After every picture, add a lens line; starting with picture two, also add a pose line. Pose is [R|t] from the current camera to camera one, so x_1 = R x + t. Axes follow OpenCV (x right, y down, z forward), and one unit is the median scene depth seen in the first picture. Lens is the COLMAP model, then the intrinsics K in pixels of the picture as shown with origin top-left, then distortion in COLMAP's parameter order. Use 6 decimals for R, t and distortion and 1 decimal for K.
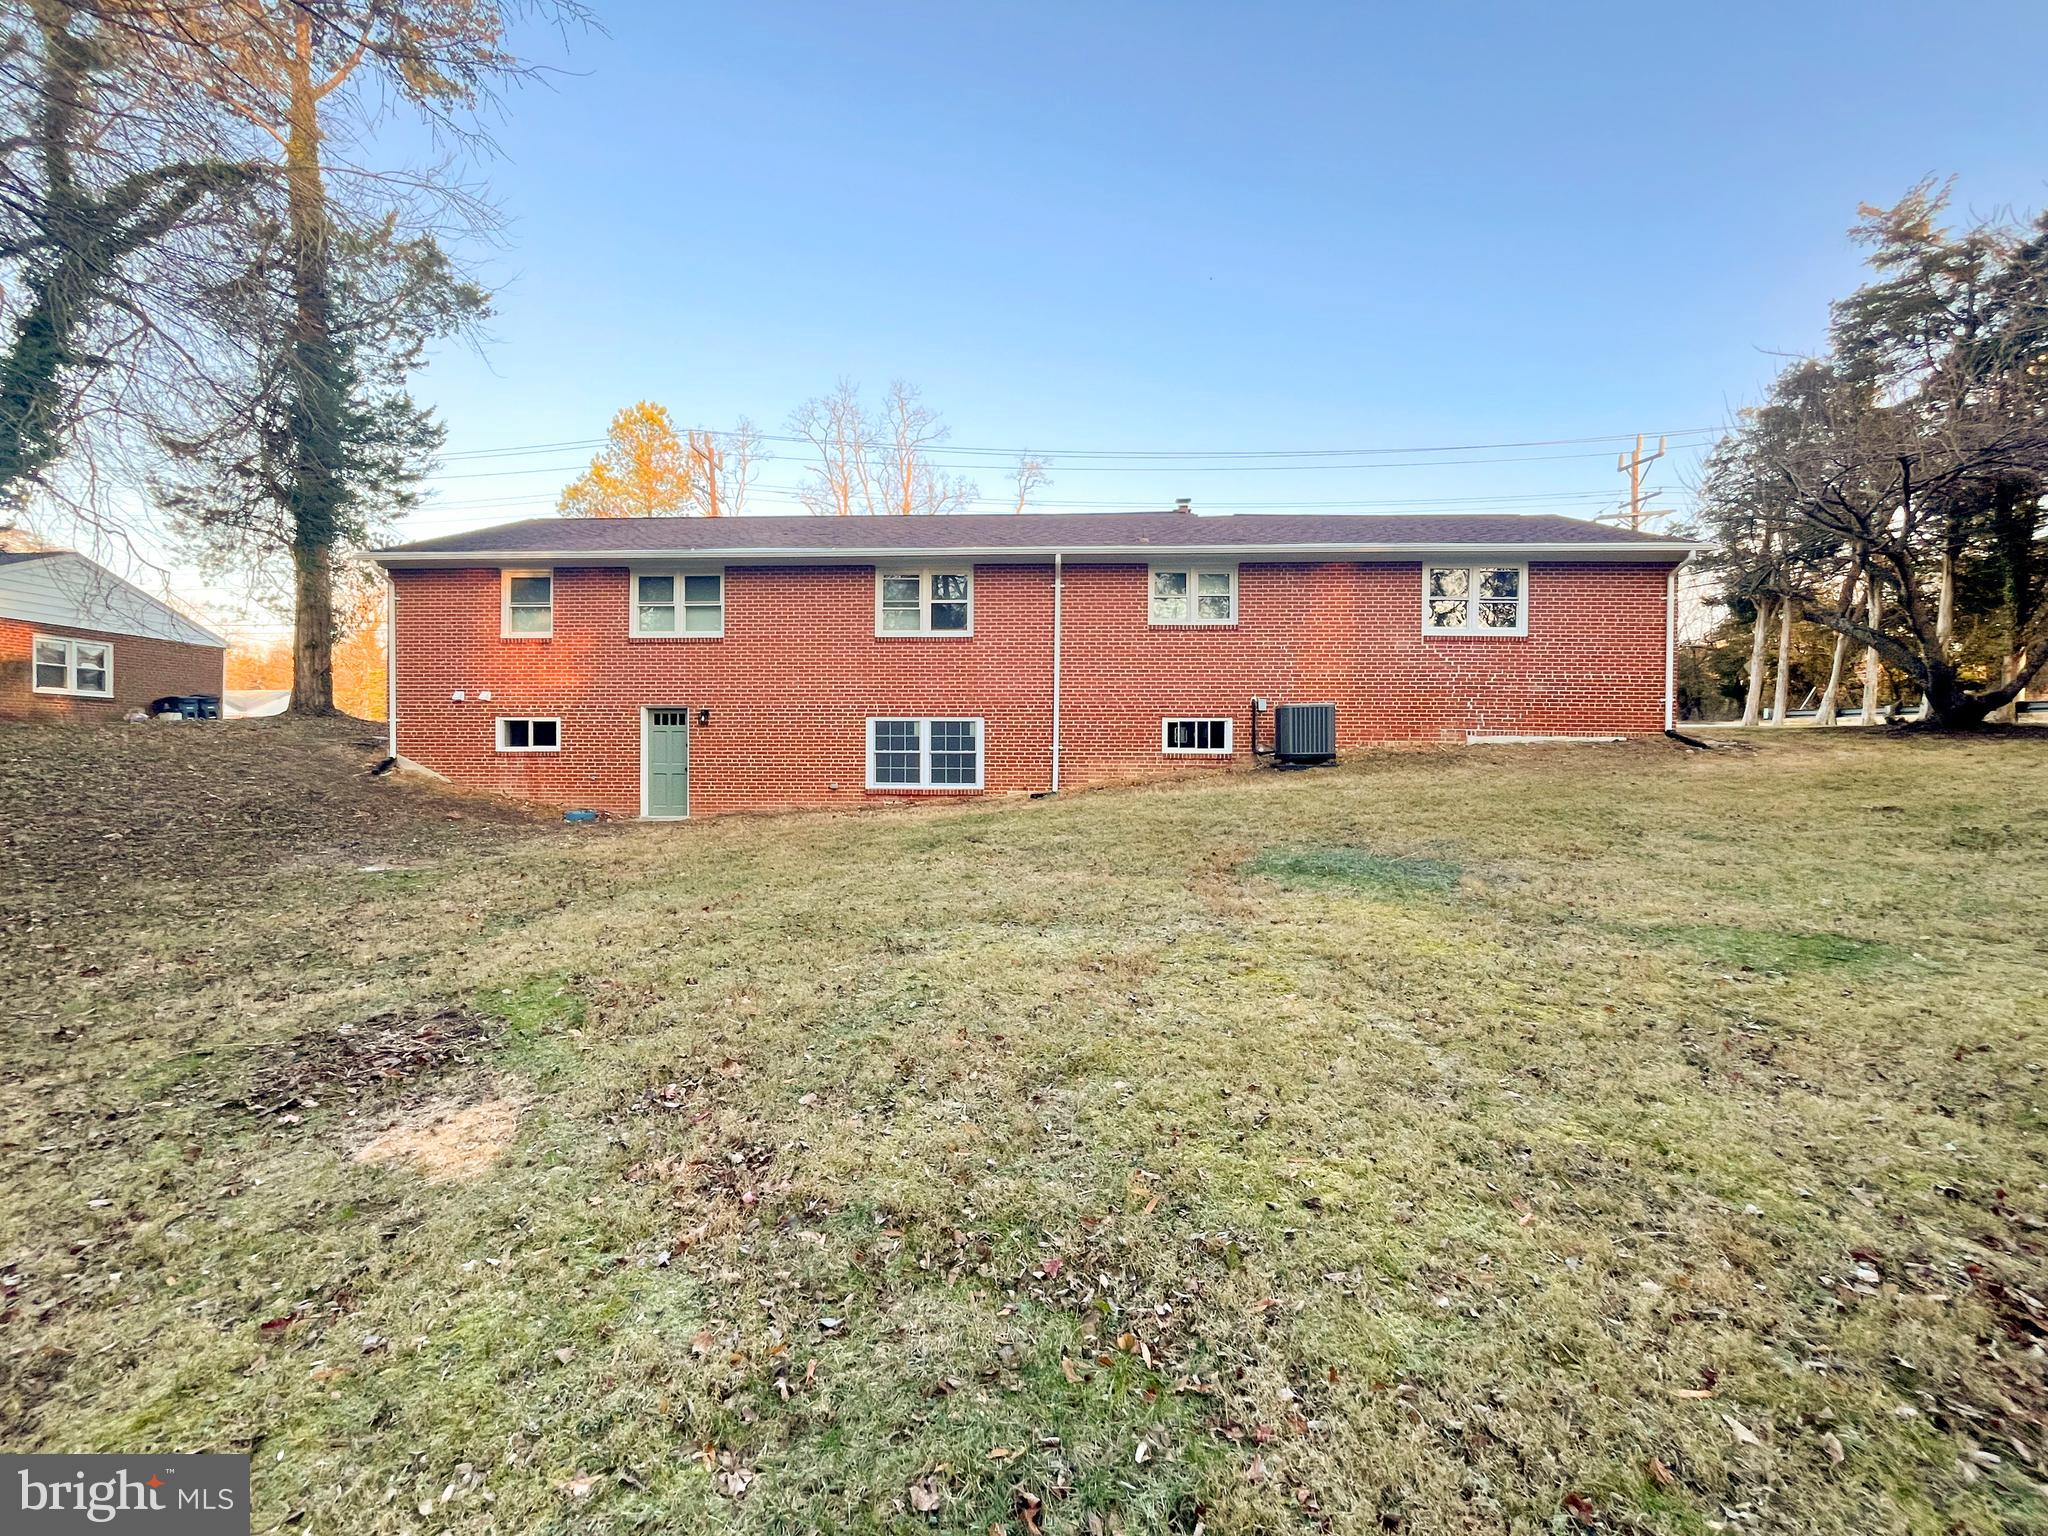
lens RADIAL K [[829.7, 0, 1024.0], [0, 829.7, 768.0], [0, 0, 1]] dist [-0.006539, 0.000007]
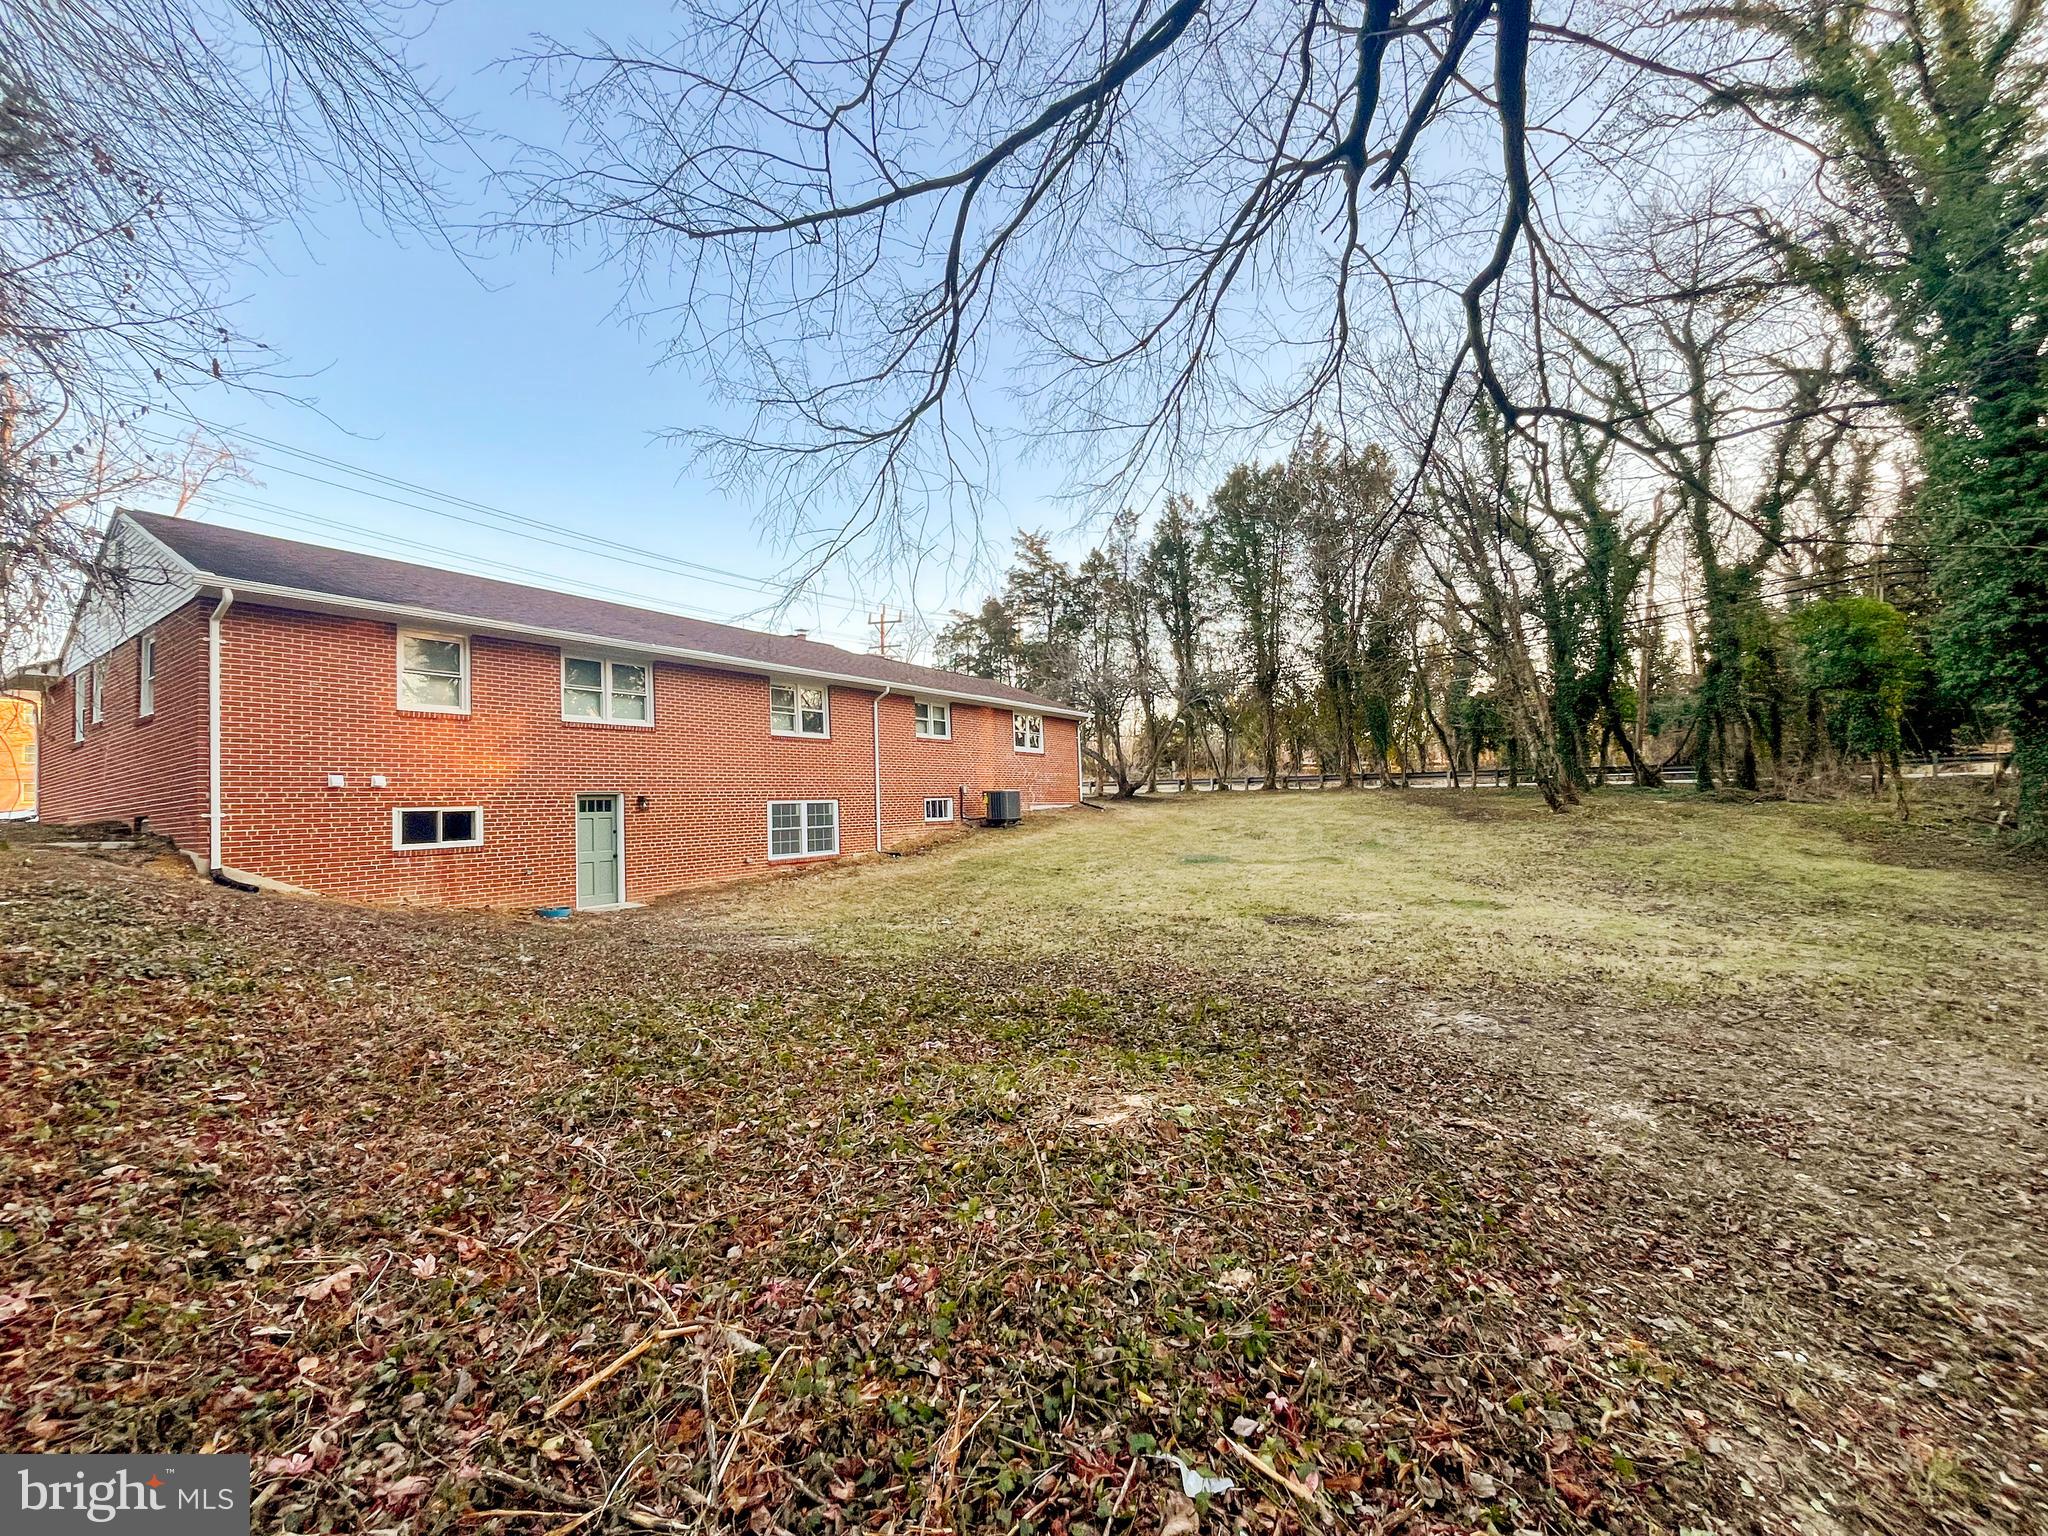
lens RADIAL K [[829.7, 0, 1024.0], [0, 829.7, 768.0], [0, 0, 1]] dist [-0.006539, 0.000007]
pose [[0.497197, 0.018005, 0.867451, -1.046902], [0.047142, 0.997747, -0.047730, -0.033727], [-0.866356, 0.064625, 0.495229, 0.076624]]
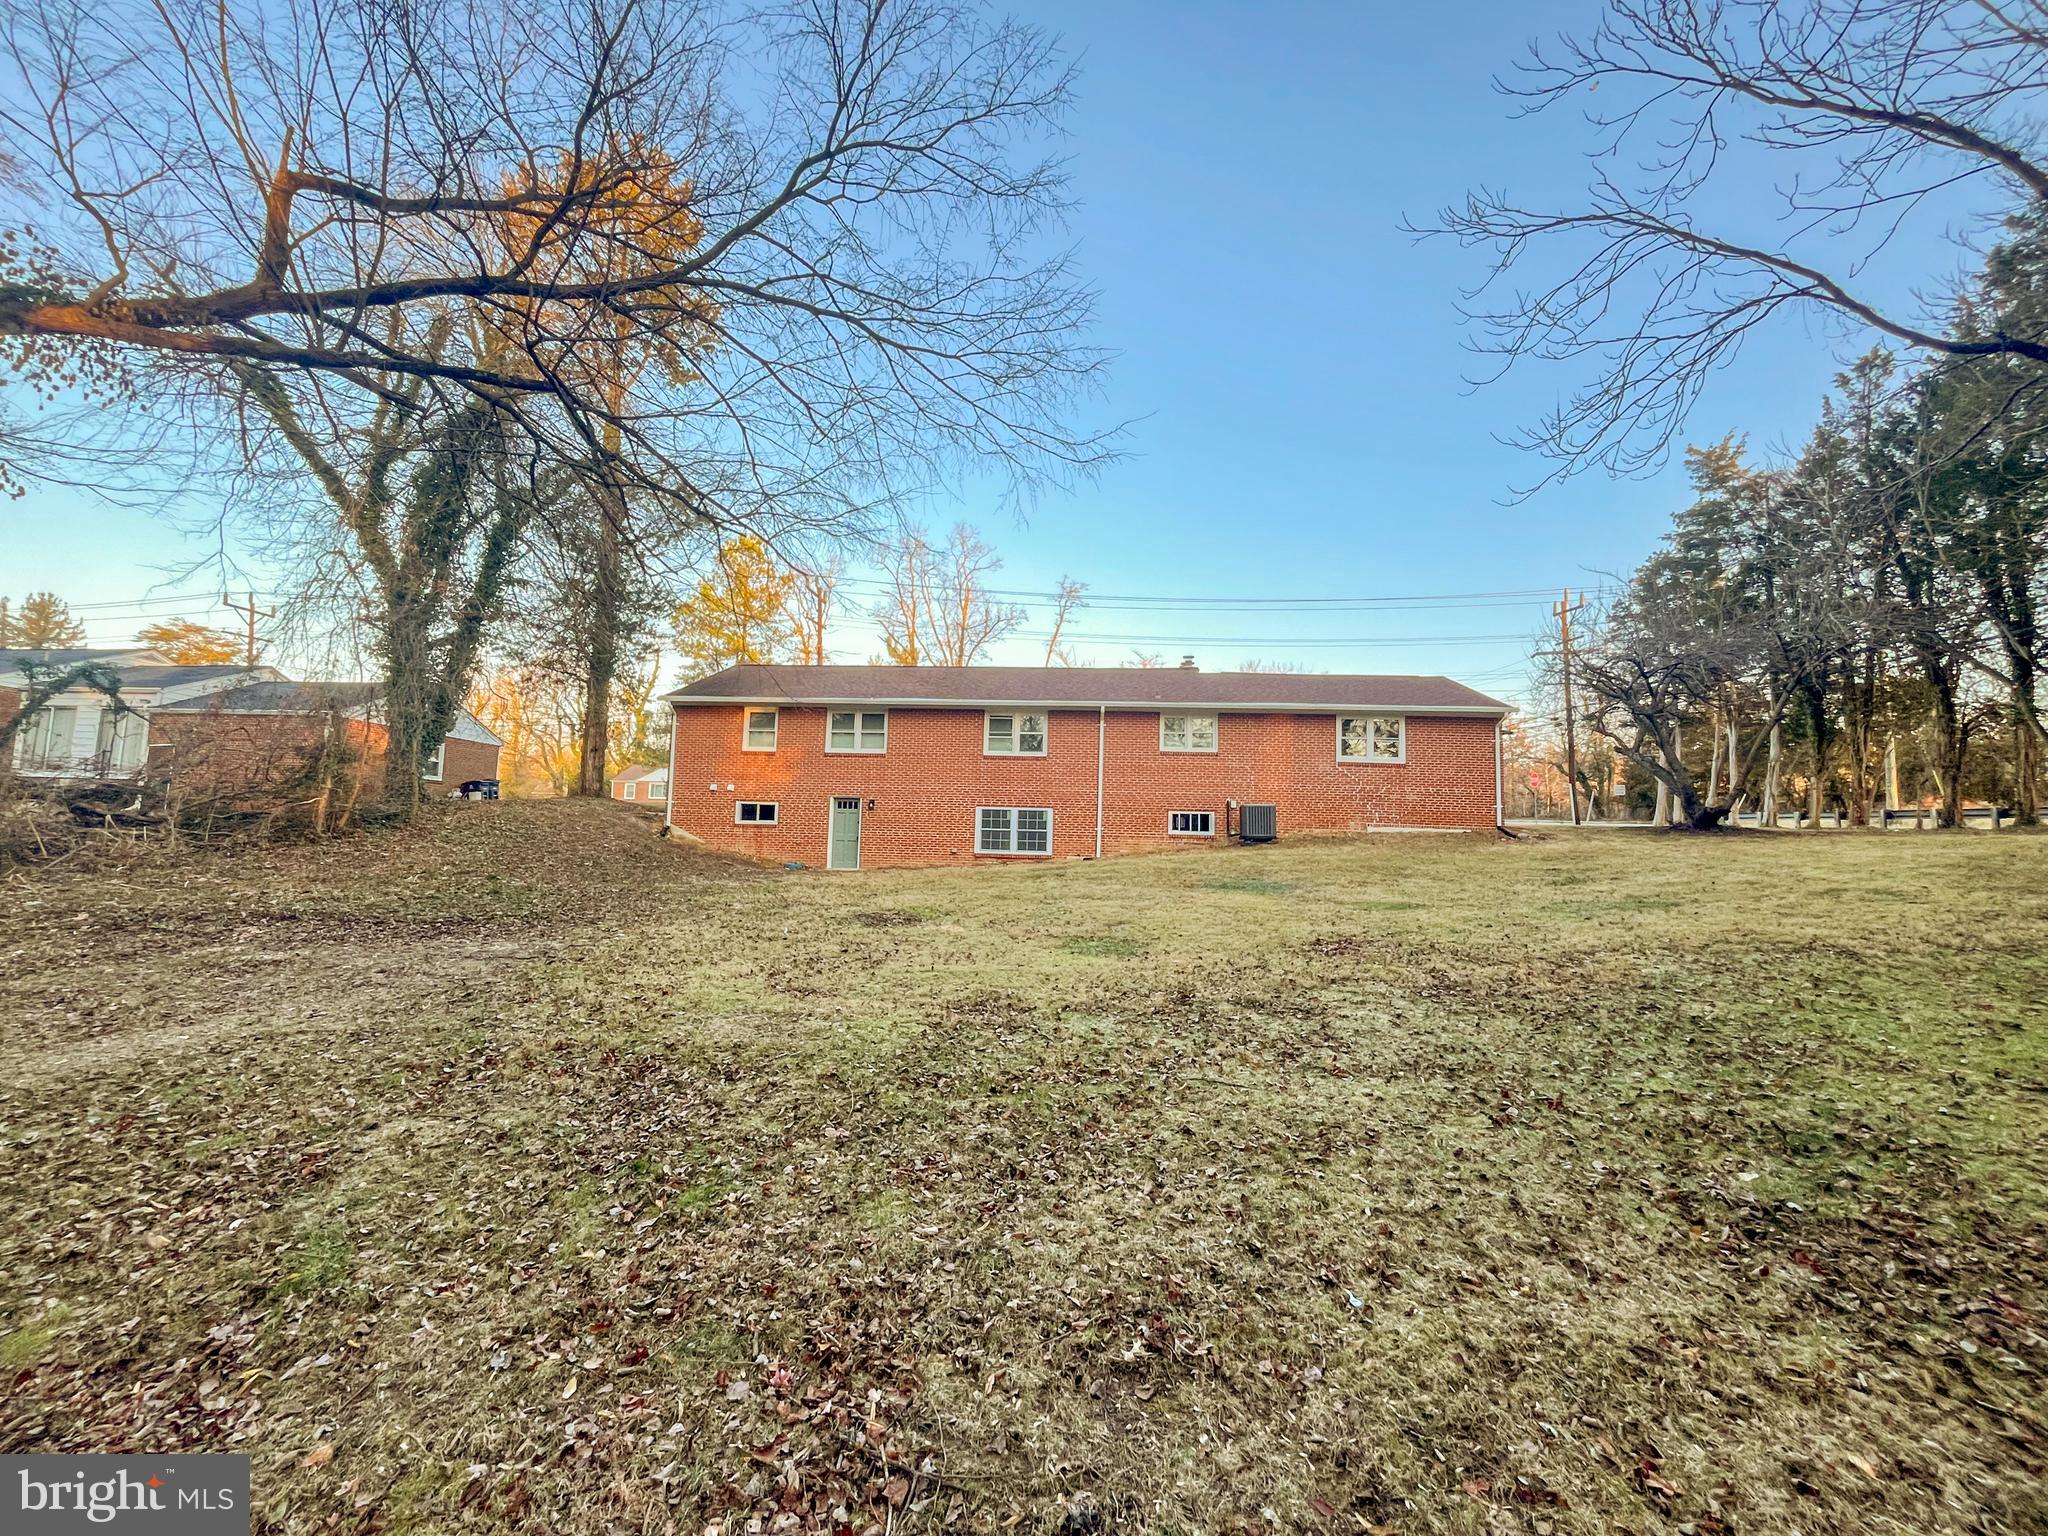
lens RADIAL K [[829.7, 0, 1024.0], [0, 829.7, 768.0], [0, 0, 1]] dist [-0.006539, 0.000007]
pose [[0.999246, 0.019339, -0.033666, -0.050755], [-0.022758, 0.994281, -0.104340, 0.026483], [0.031455, 0.105028, 0.993972, -0.539595]]
